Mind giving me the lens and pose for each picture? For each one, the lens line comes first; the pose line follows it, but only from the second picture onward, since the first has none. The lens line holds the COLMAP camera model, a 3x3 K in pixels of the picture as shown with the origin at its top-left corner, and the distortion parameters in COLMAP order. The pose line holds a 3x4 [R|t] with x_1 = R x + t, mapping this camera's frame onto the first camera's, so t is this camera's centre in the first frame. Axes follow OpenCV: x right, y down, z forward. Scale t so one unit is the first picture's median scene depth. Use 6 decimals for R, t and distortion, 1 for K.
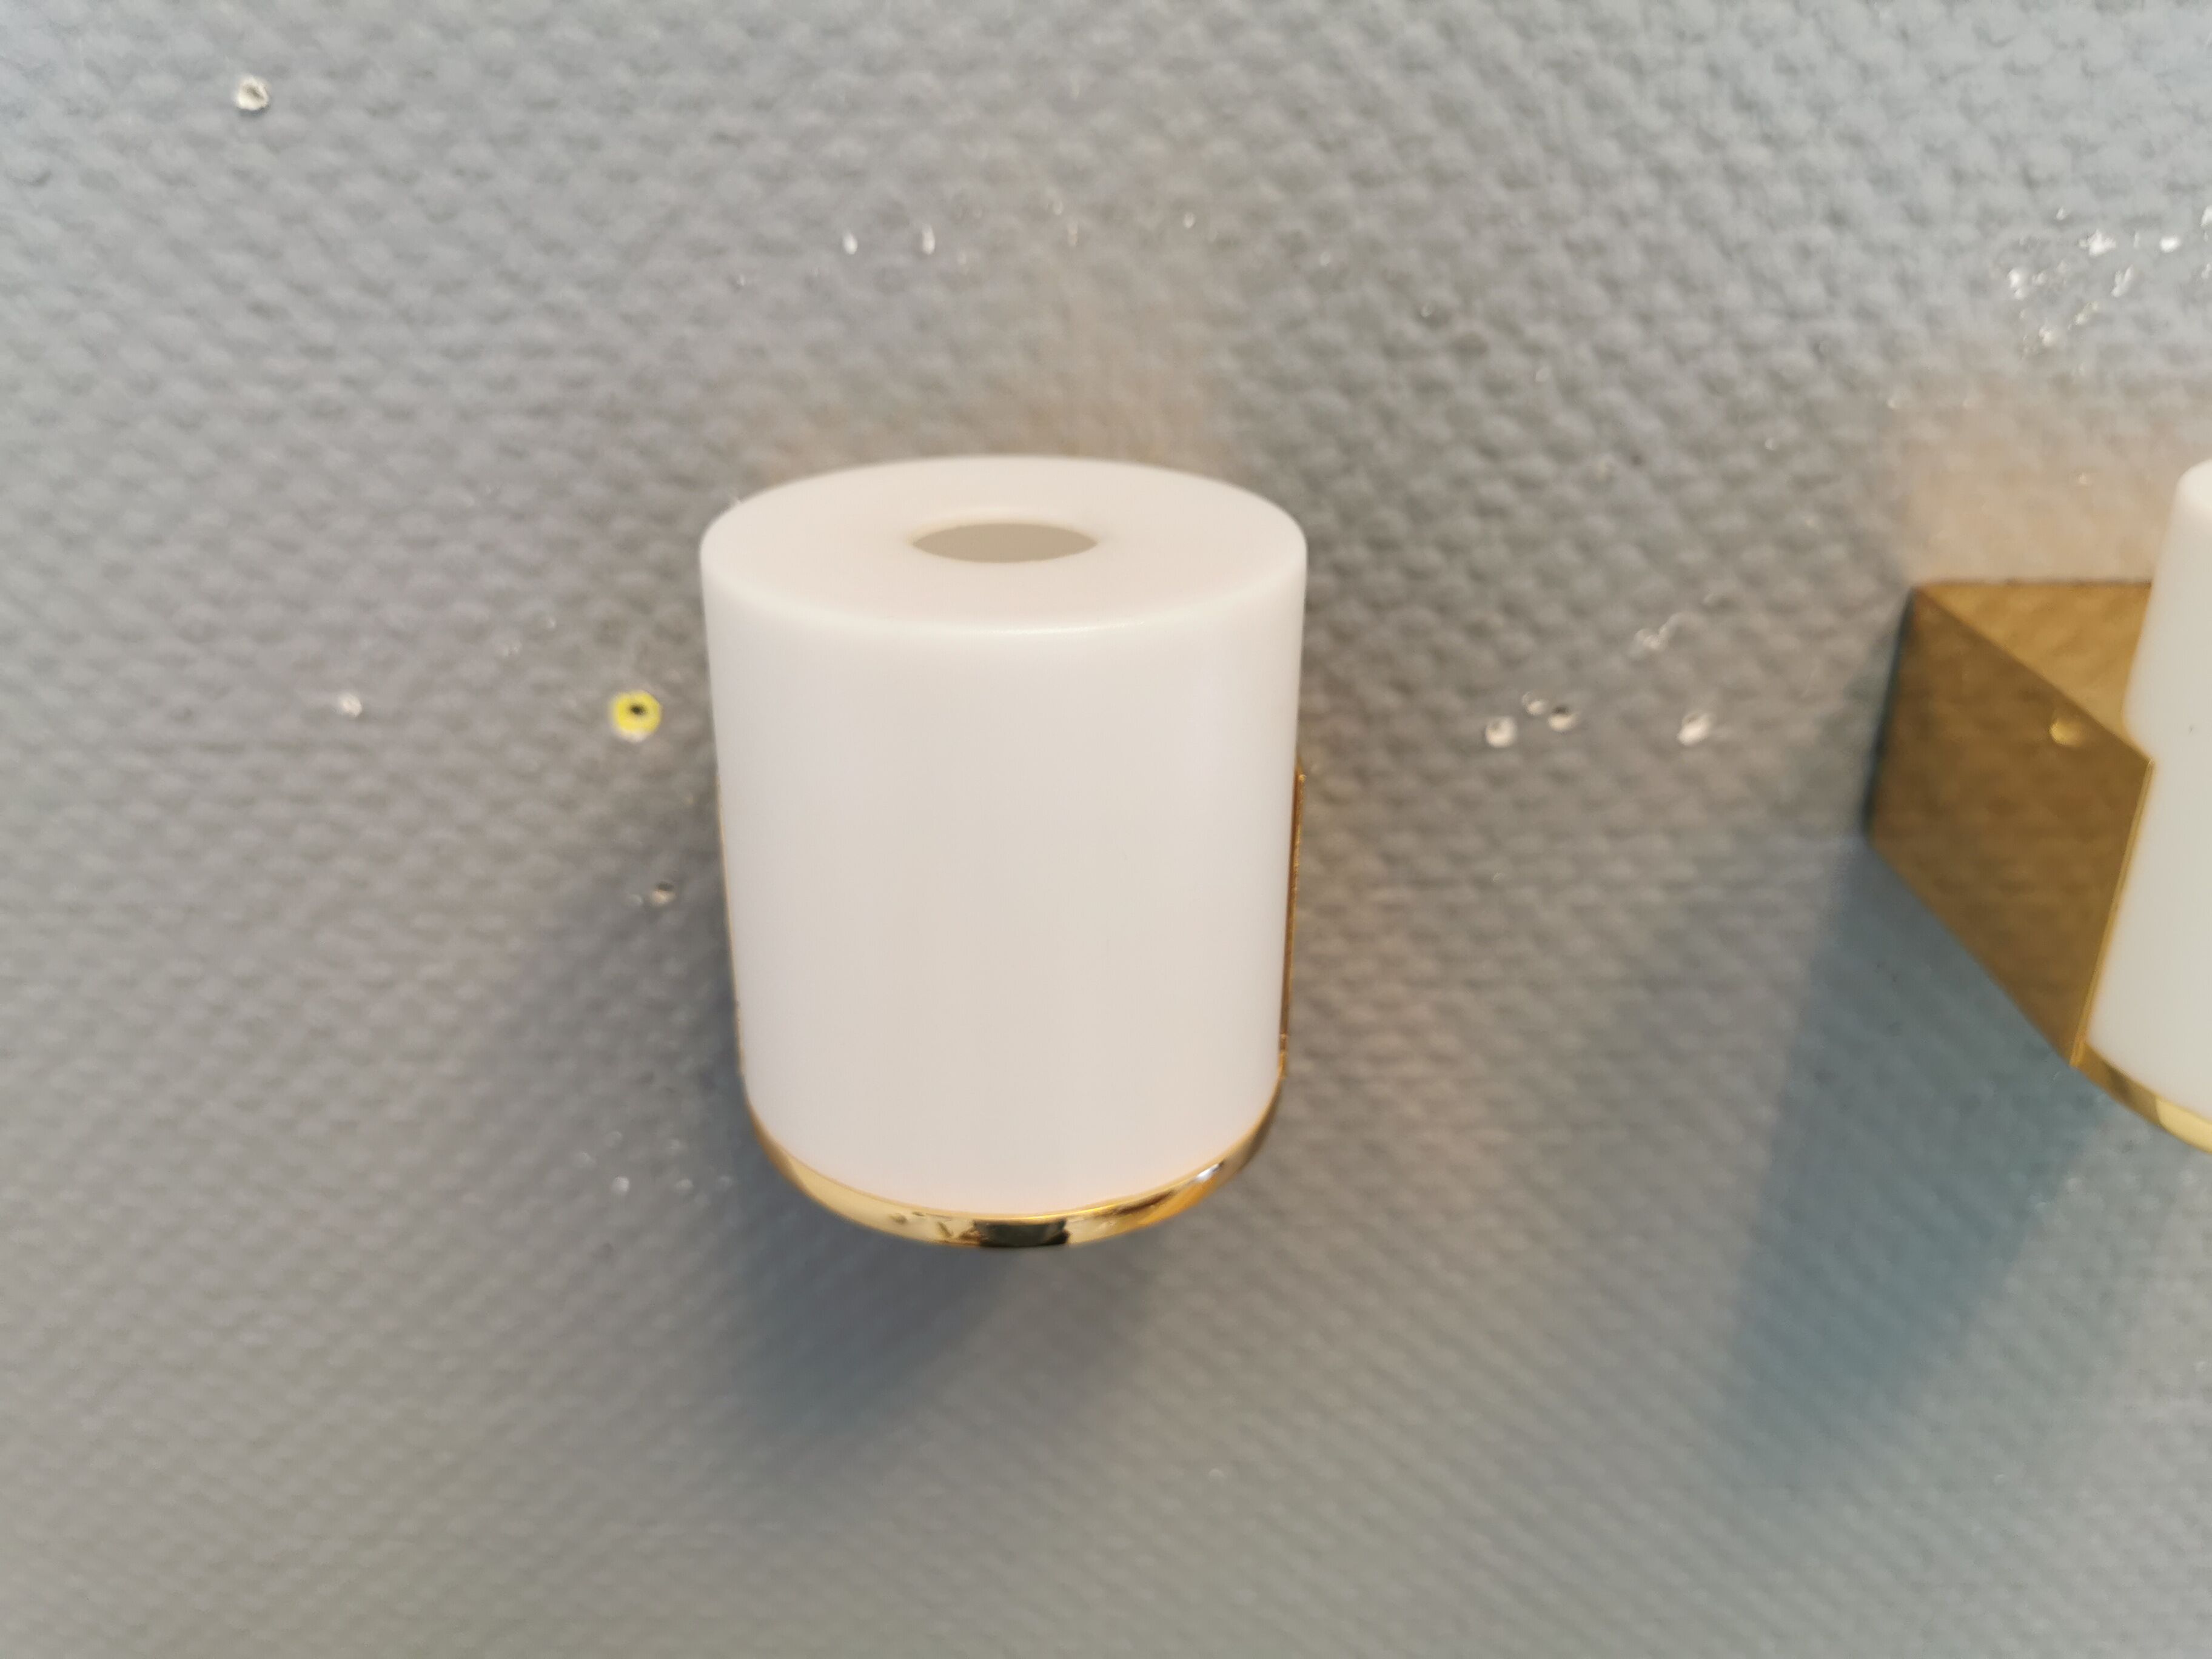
lens RADIAL K [[1708.7, 0, 1112.3], [0, 1708.7, 792.7], [0, 0, 1]] dist [0.033422, -0.084126]
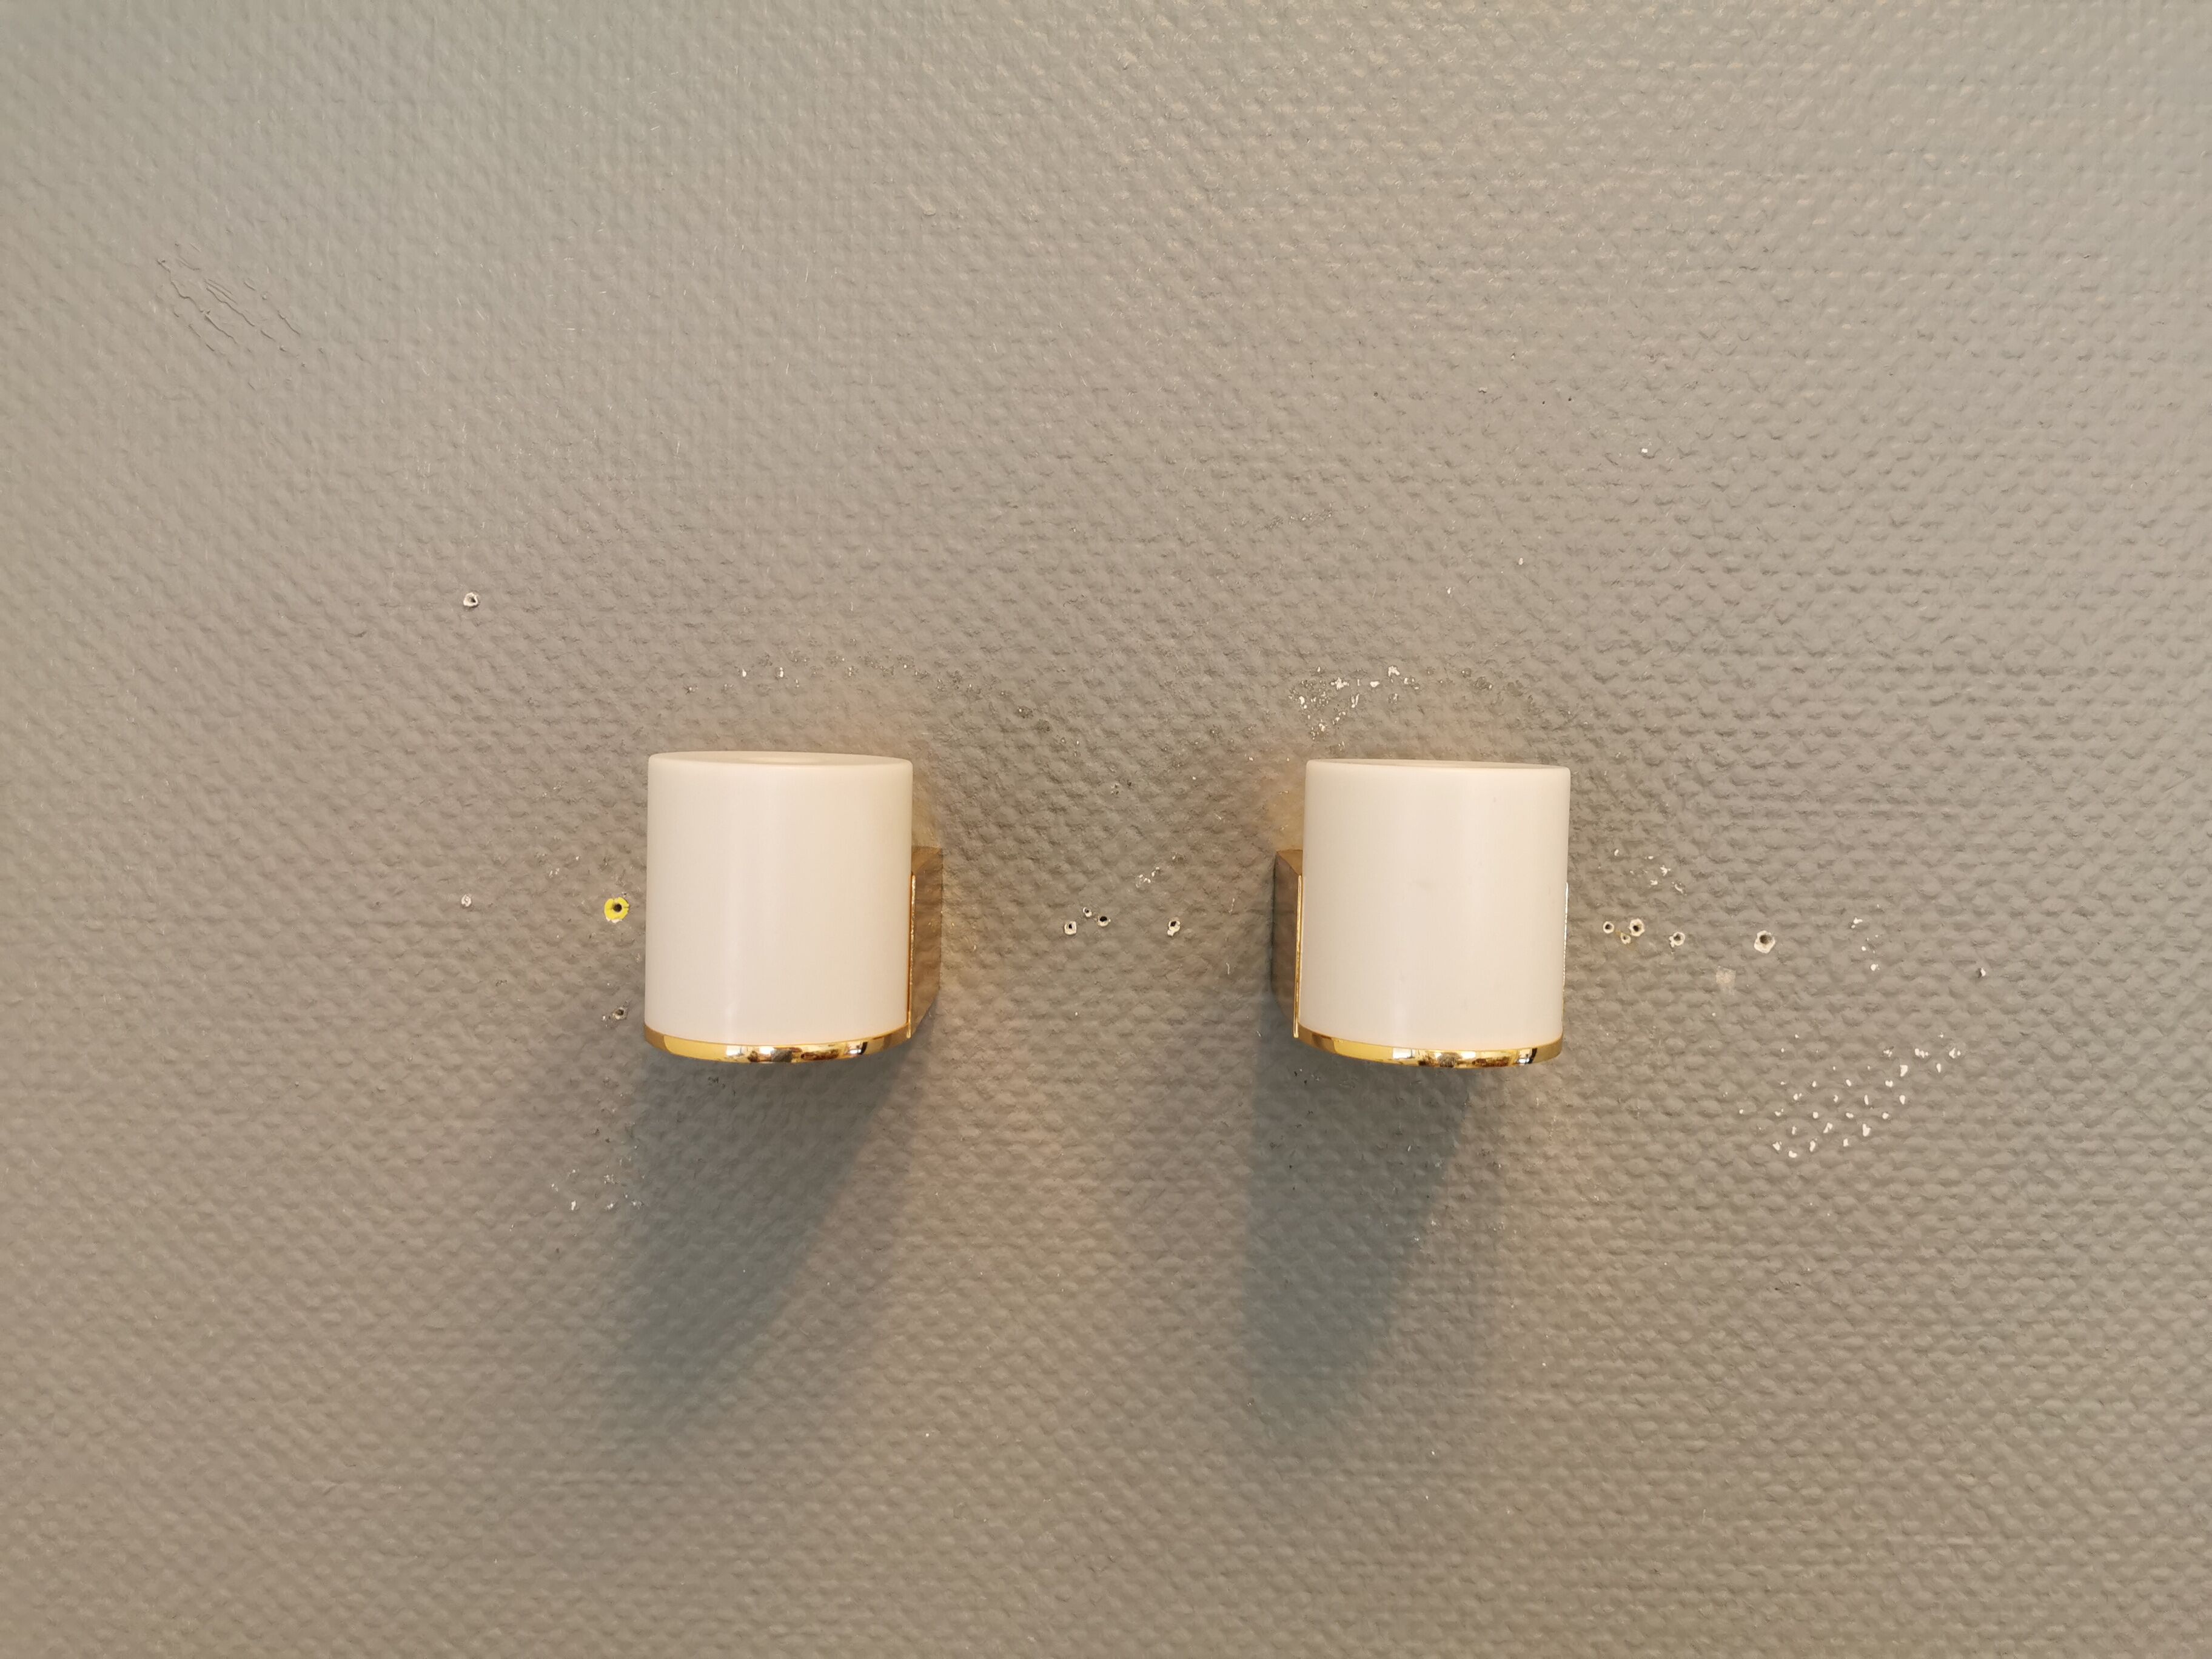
lens RADIAL K [[1716.8, 0, 1098.6], [0, 1716.8, 836.2], [0, 0, 1]] dist [0.061678, -0.105994]
pose [[0.999710, 0.020369, -0.012808, 0.295906], [-0.023490, 0.941533, -0.336101, 0.537410], [0.005213, 0.336304, 0.941739, -0.873118]]
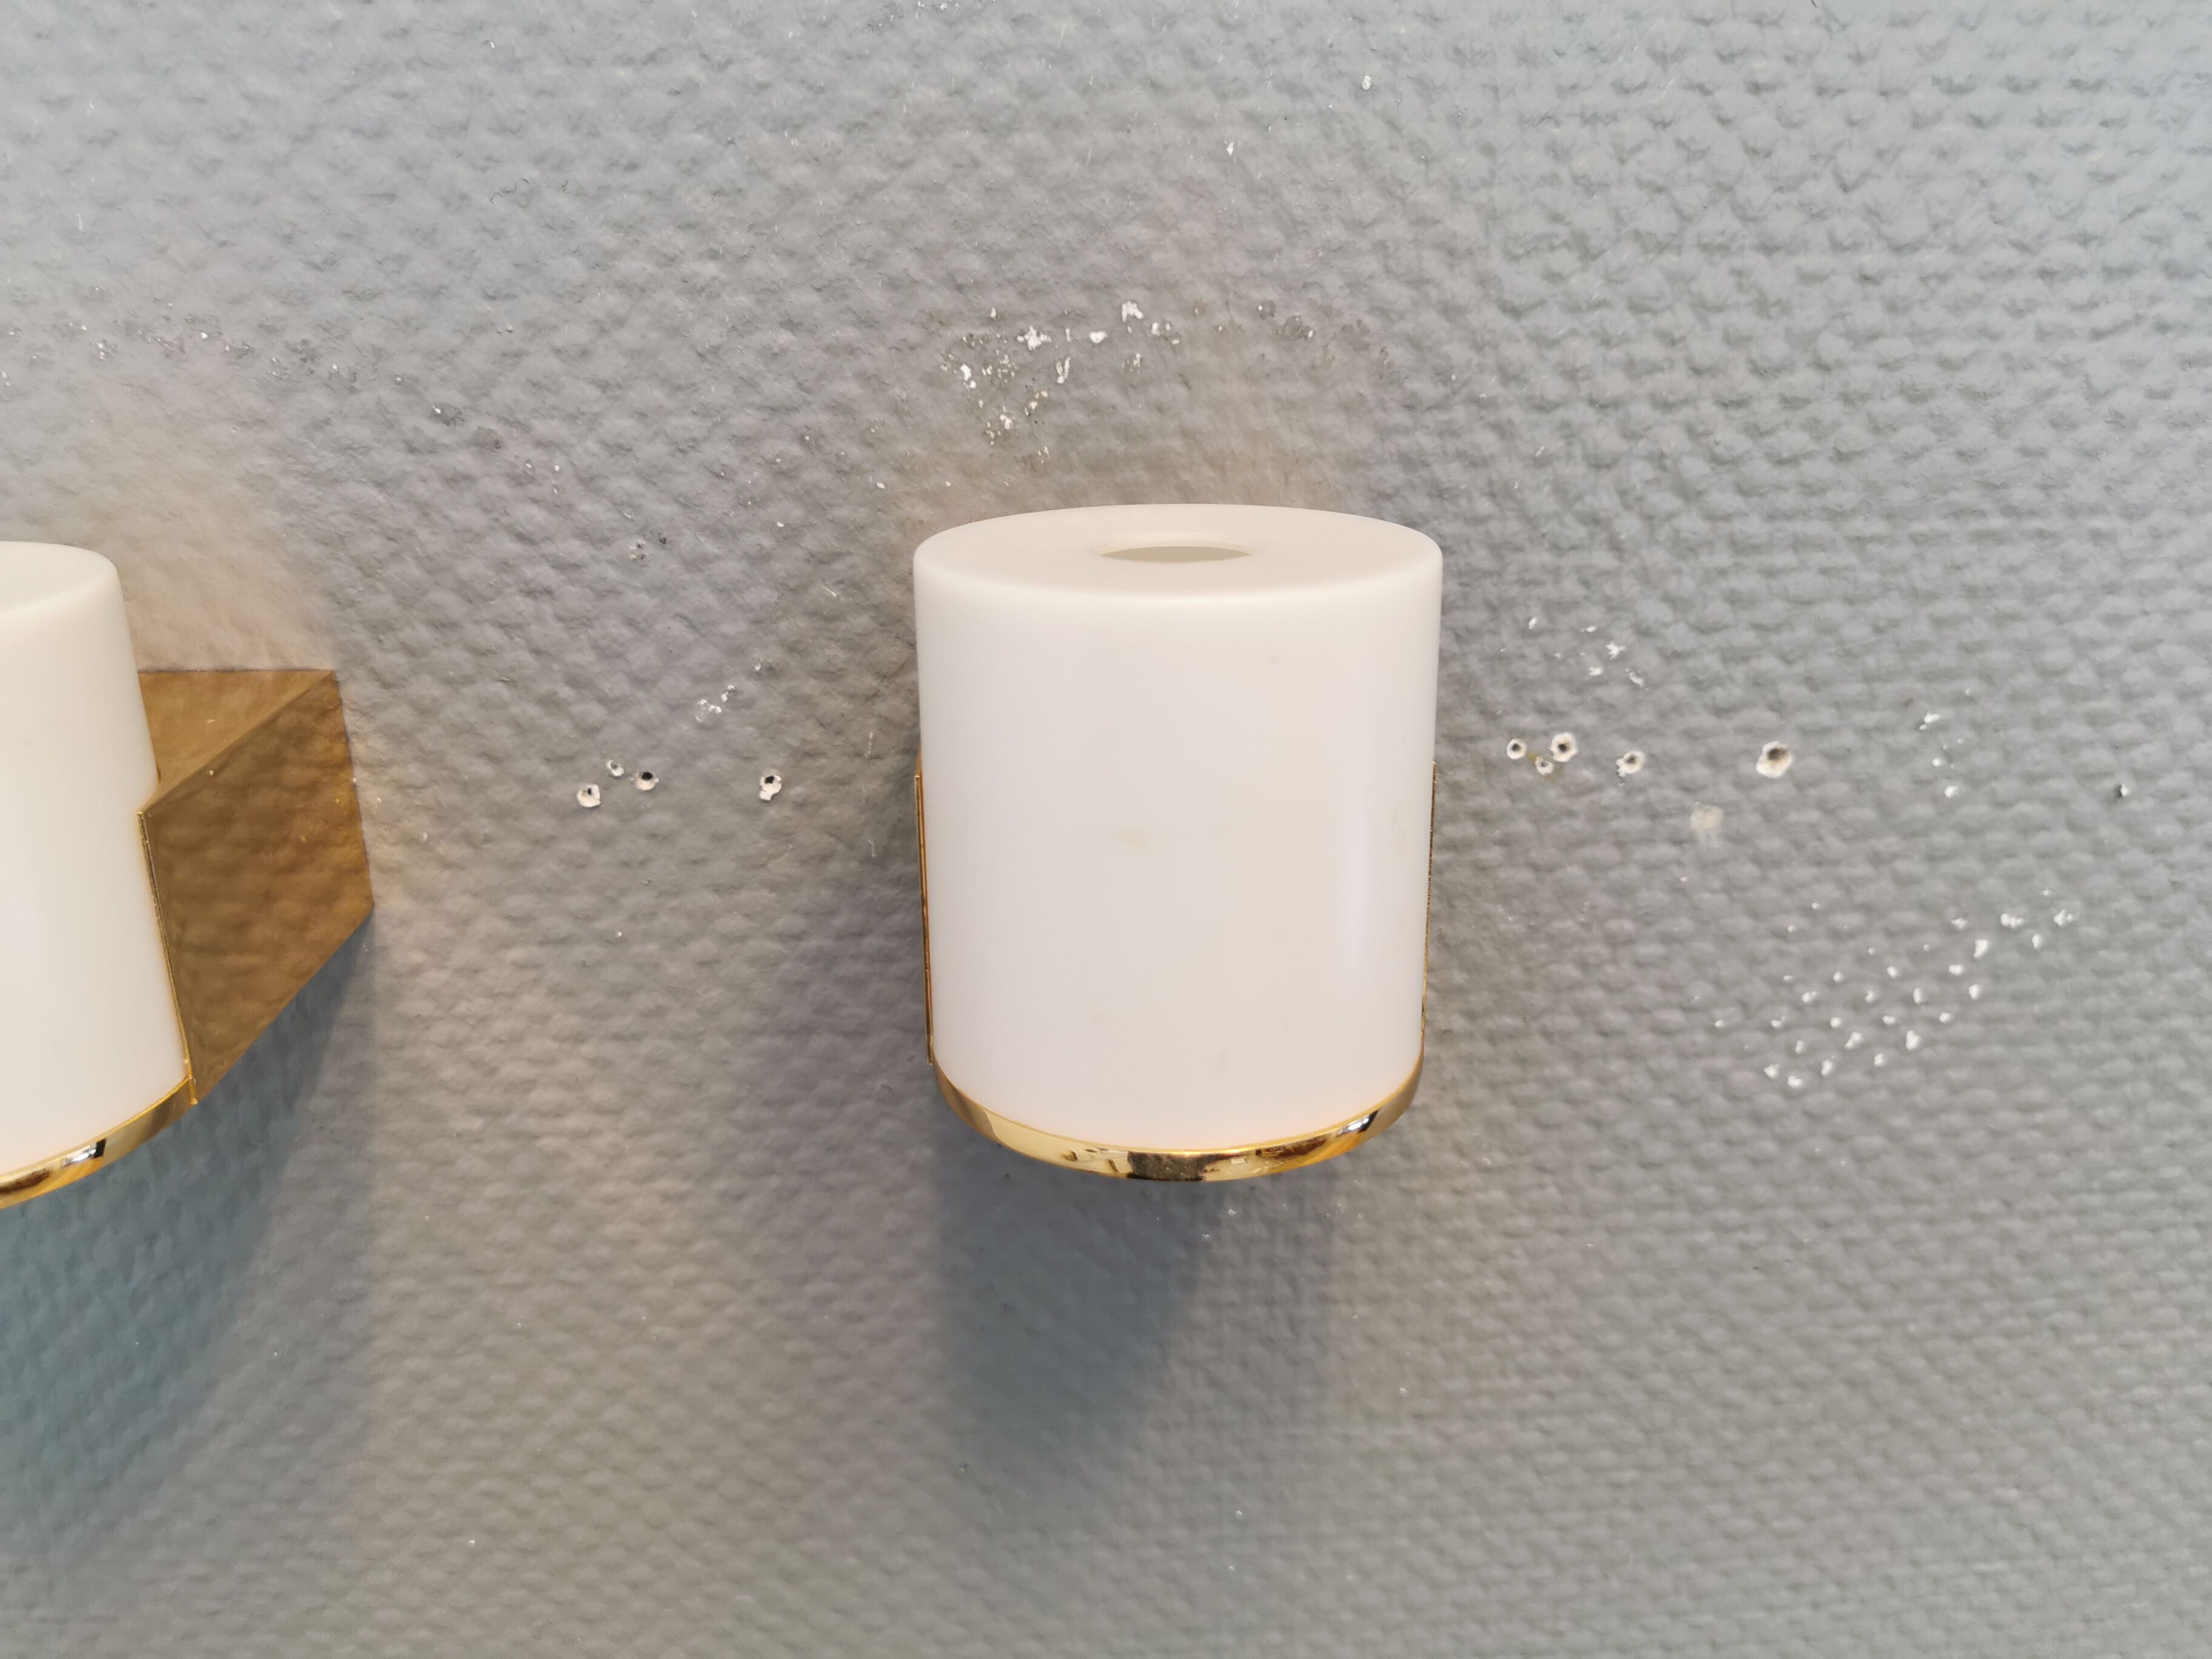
lens RADIAL K [[1771.0, 0, 1107.6], [0, 1771.0, 819.0], [0, 0, 1]] dist [0.046973, -0.107171]
pose [[0.998741, -0.029987, 0.040227, 0.537488], [0.032765, 0.996990, -0.070272, 0.072643], [-0.037998, 0.071501, 0.996716, -0.135794]]
